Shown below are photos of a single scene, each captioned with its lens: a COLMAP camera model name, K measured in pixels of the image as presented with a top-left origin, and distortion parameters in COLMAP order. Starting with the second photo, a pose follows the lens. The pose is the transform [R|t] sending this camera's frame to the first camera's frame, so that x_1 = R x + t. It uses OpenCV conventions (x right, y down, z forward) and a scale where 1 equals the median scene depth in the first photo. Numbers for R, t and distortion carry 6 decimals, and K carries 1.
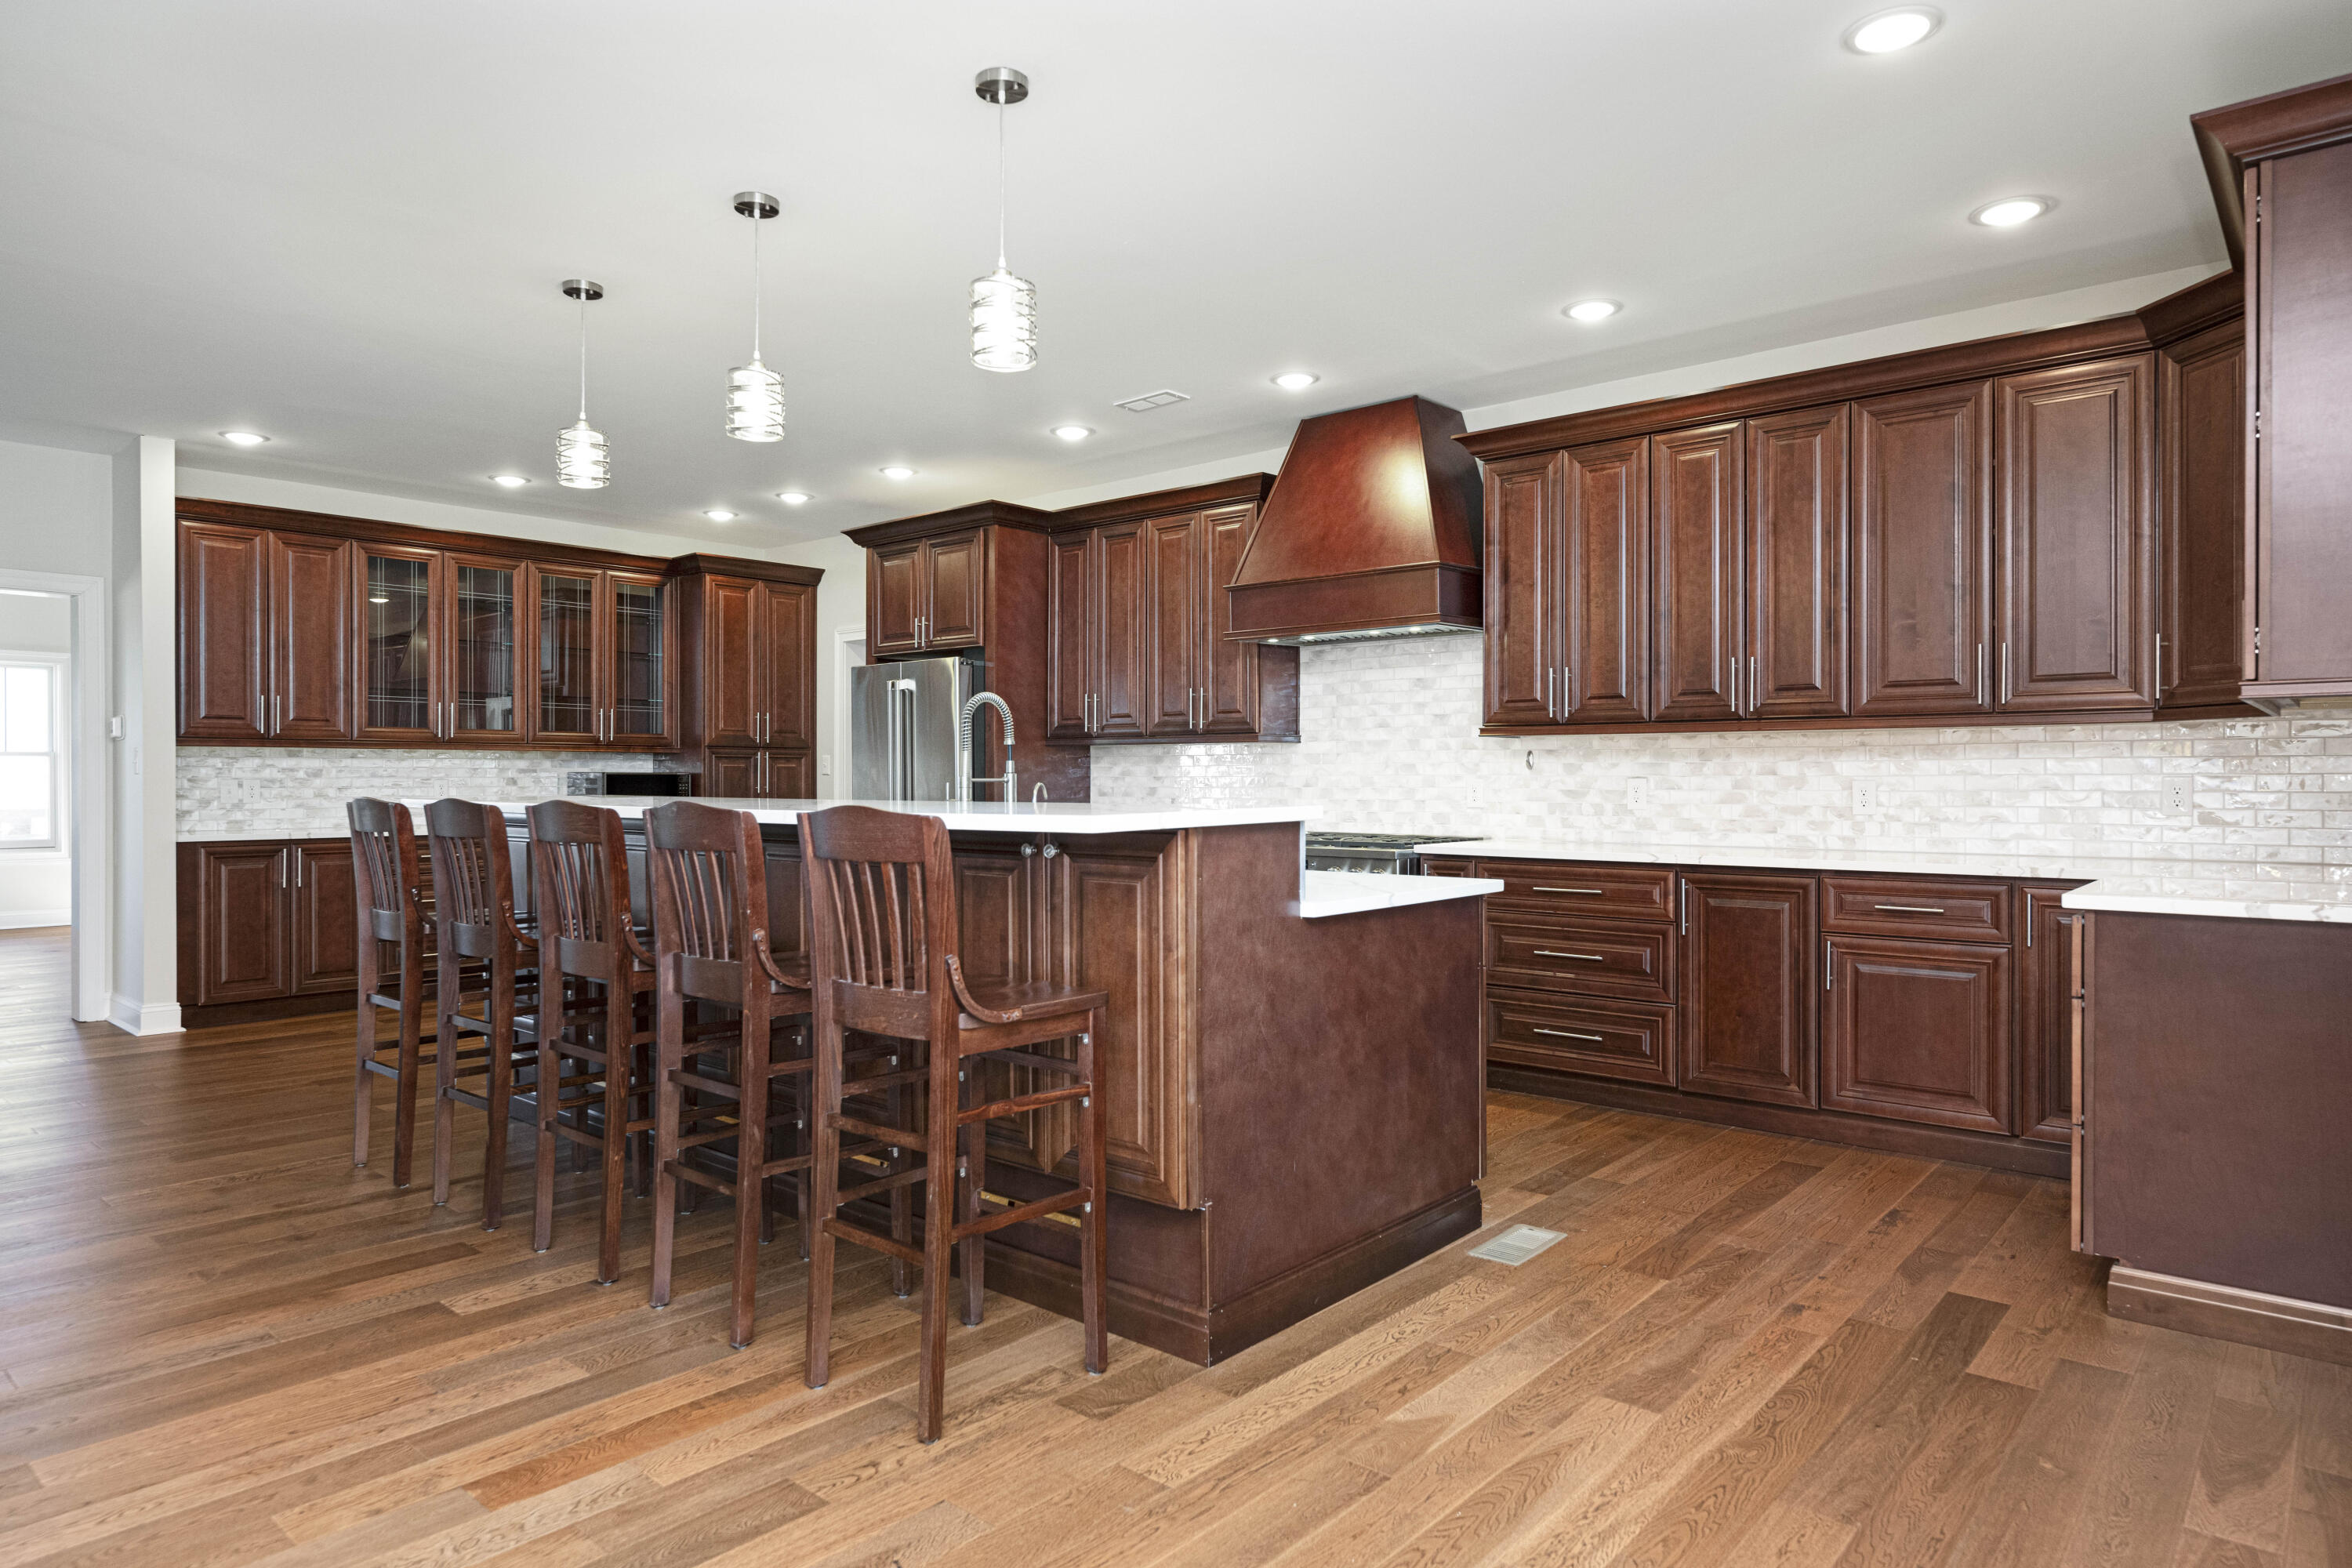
lens RADIAL K [[1378.1, 0, 1175.0], [0, 1378.1, 779.5], [0, 0, 1]] dist [-0.000011, -0.000250]
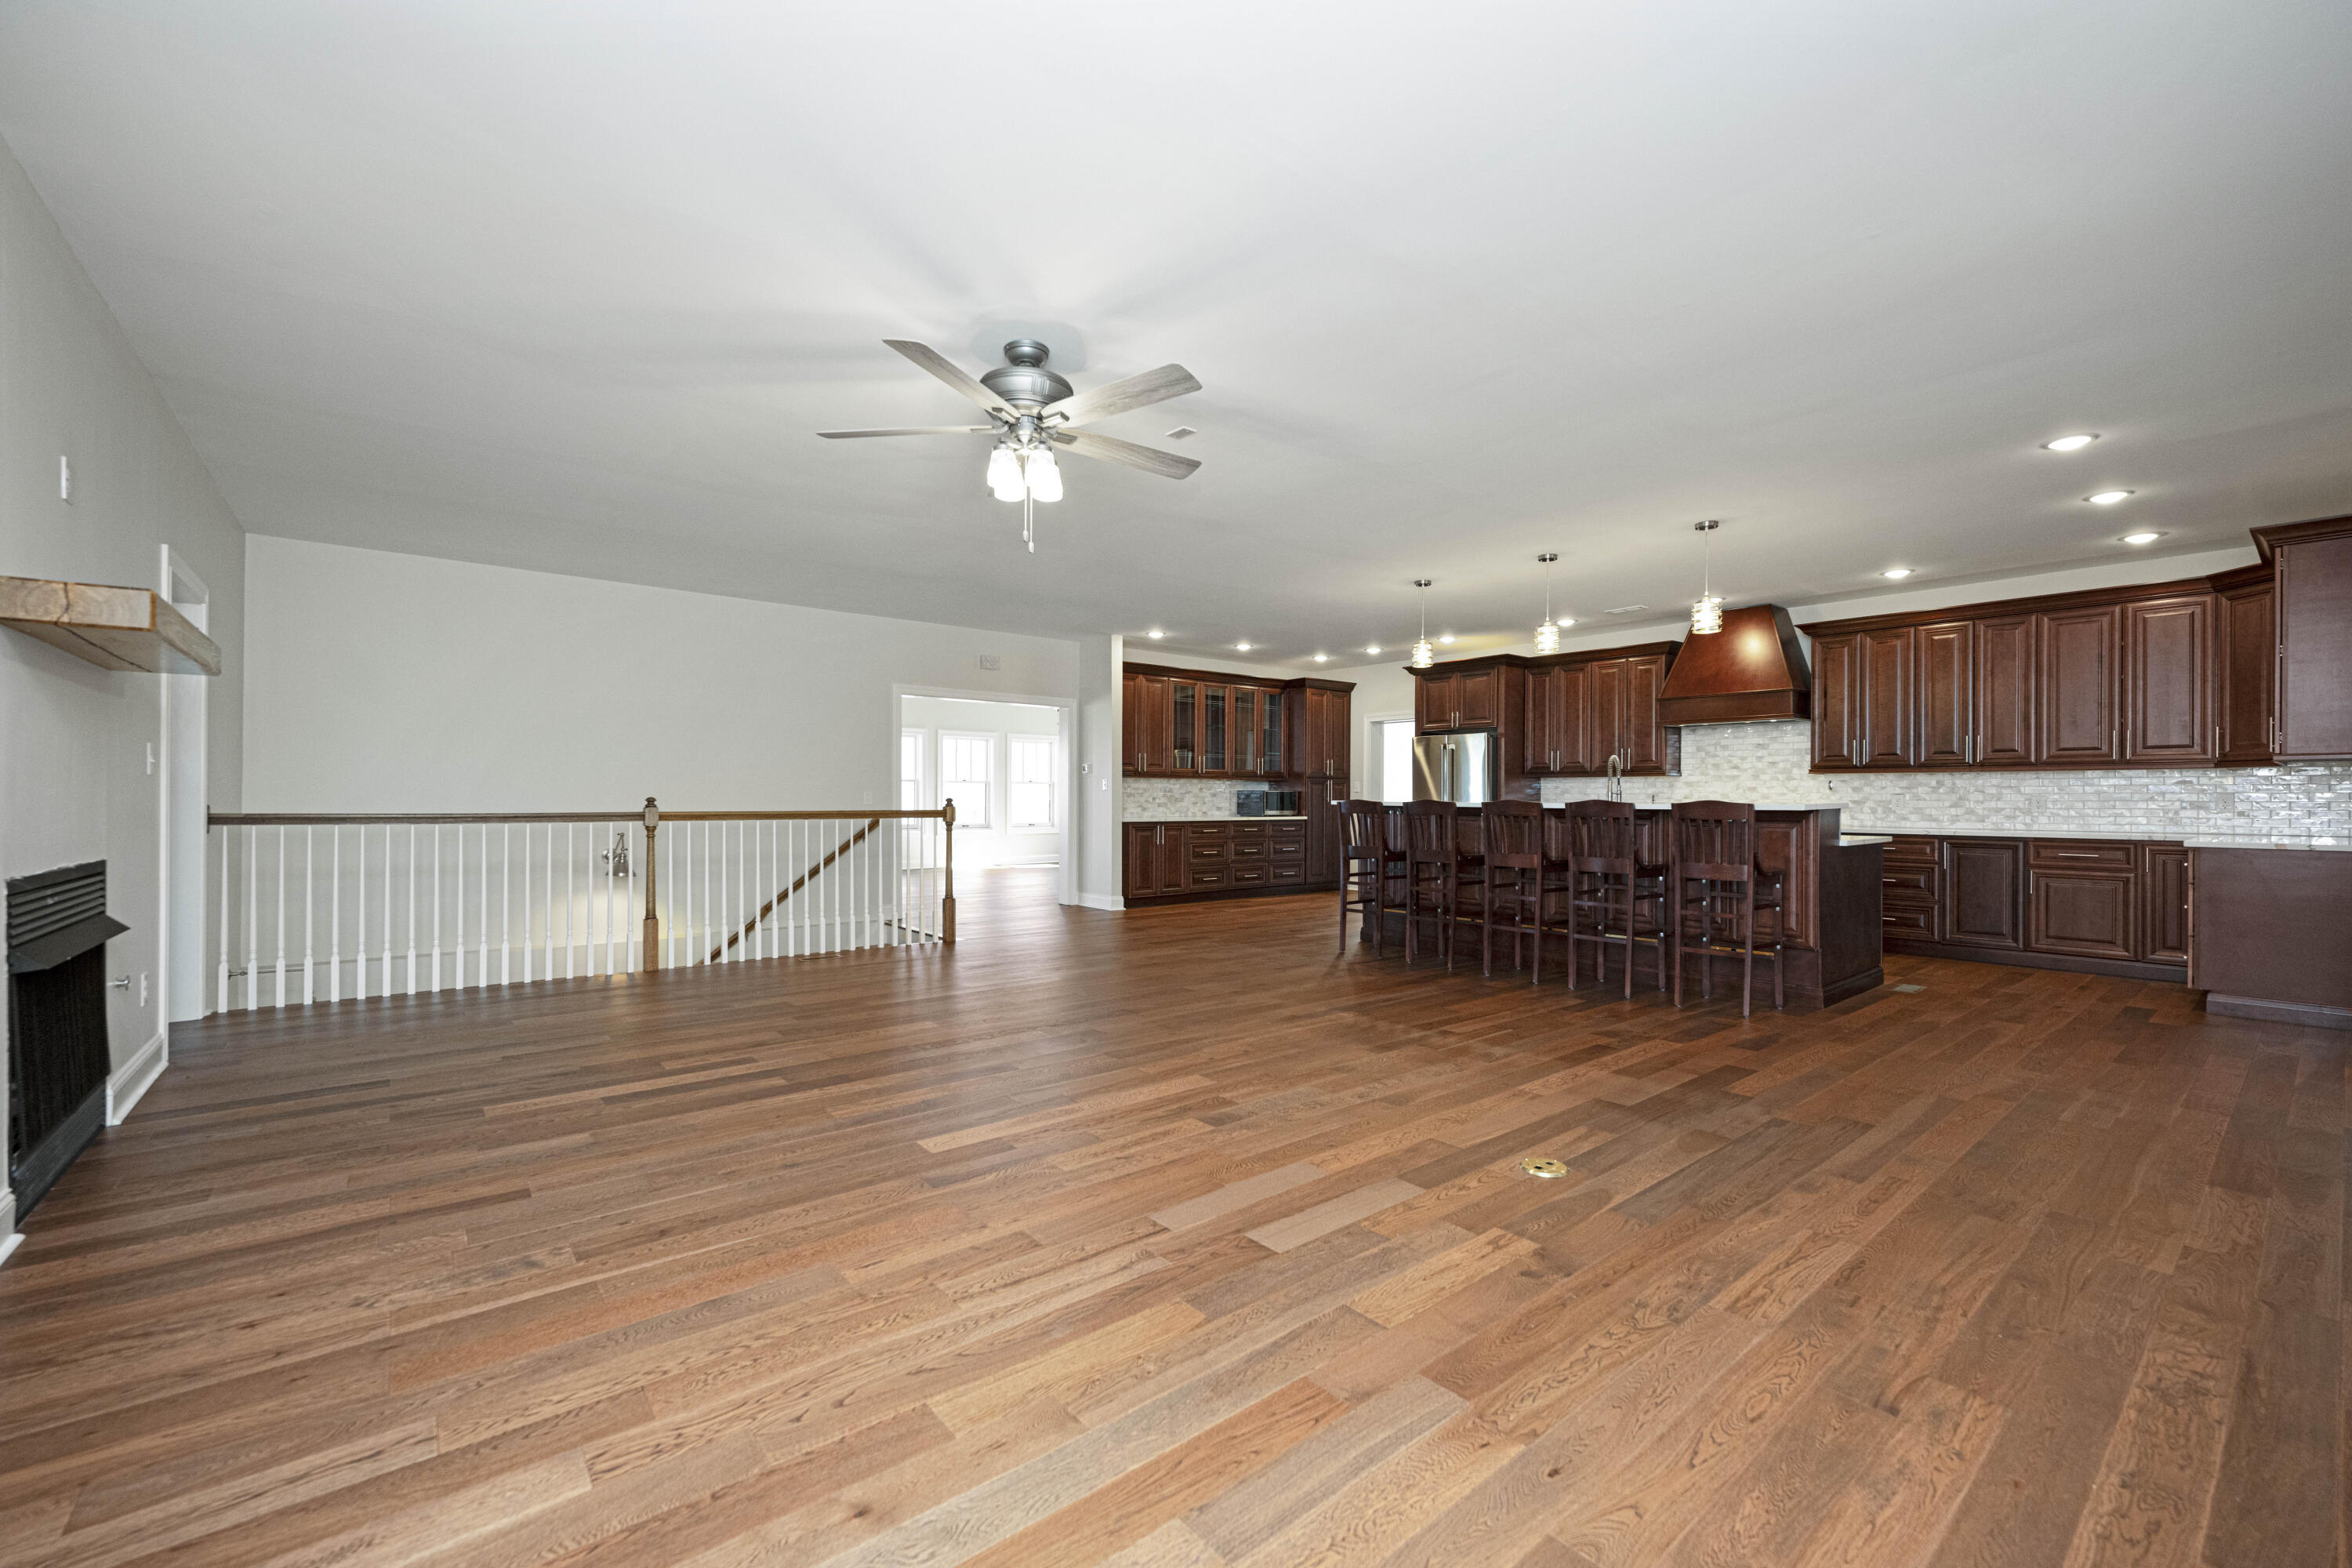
lens RADIAL K [[956.6, 0, 1167.9], [0, 956.6, 793.6], [0, 0, 1]] dist [0.000573, 0.000312]
pose [[0.985083, 0.003945, -0.172037, -0.515944], [-0.004824, 0.999977, -0.004696, 0.010086], [0.172015, 0.005455, 0.985079, -0.603571]]
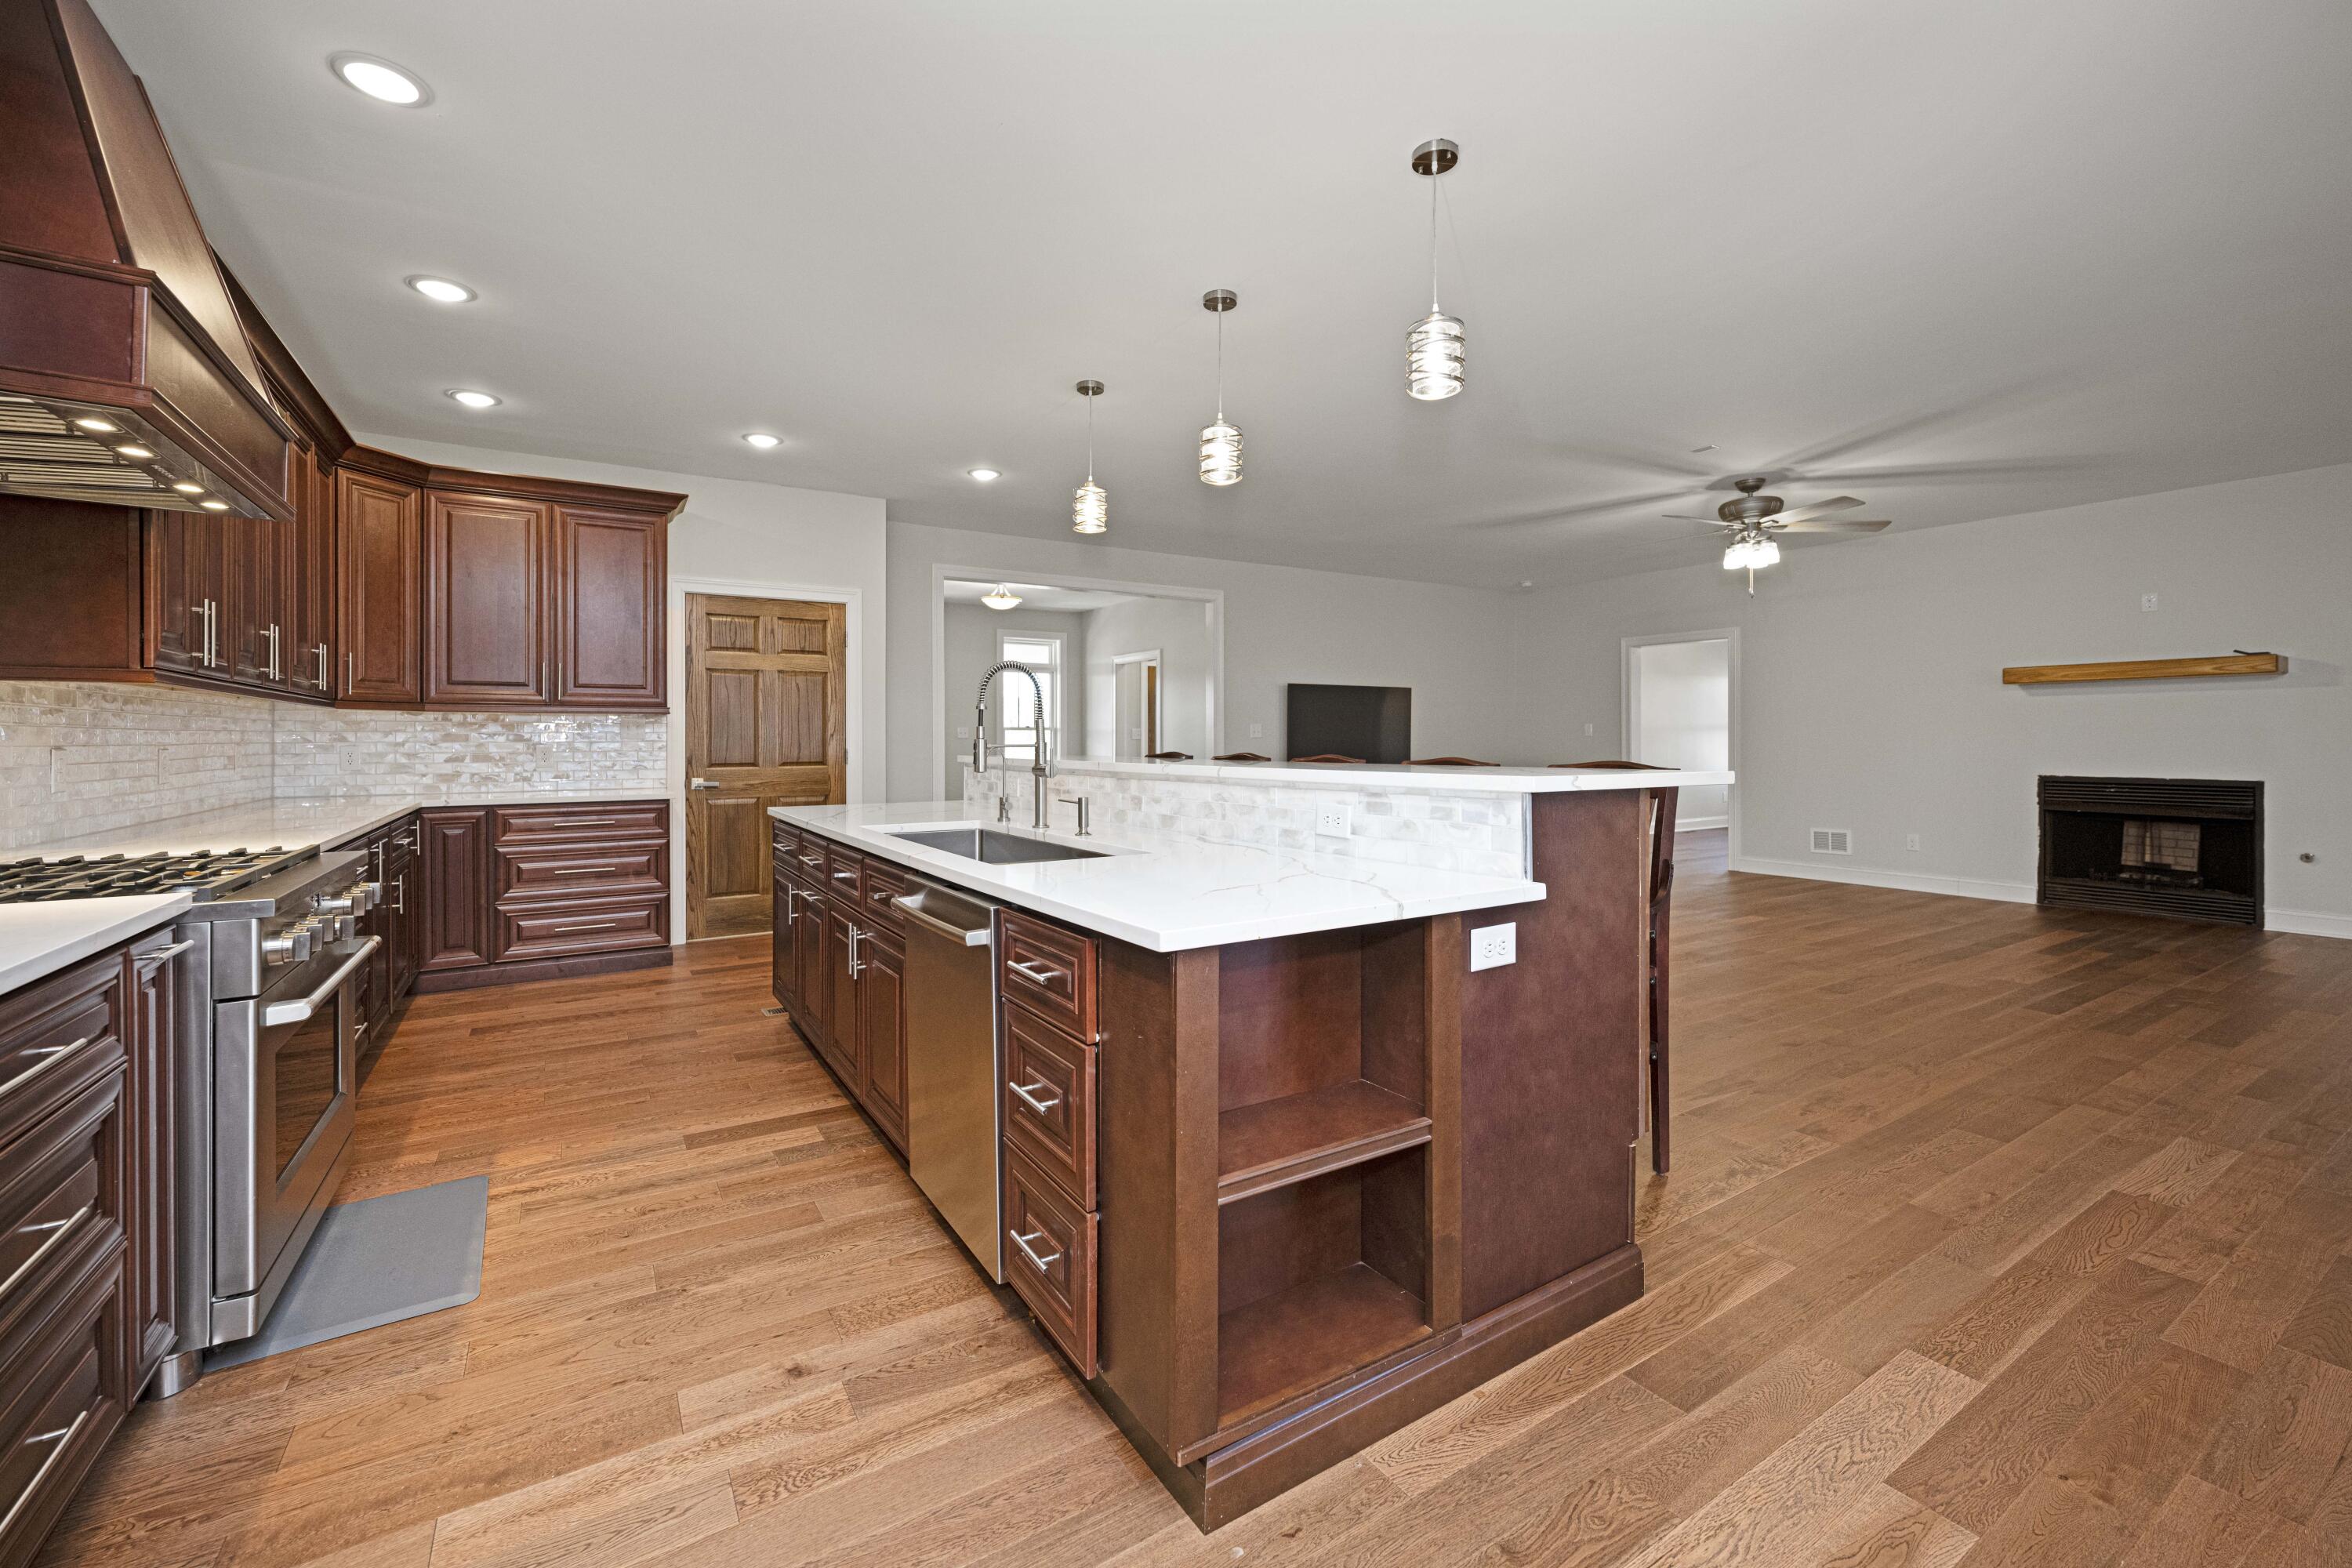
lens RADIAL K [[961.9, 0, 1175.0], [0, 961.9, 738.7], [0, 0, 1]] dist [0.000326, 0.000079]
pose [[-0.956904, 0.003487, 0.290384, -0.402798], [0.004211, 0.999989, 0.001866, -0.005178], [-0.290374, 0.003008, -0.956909, 1.442855]]
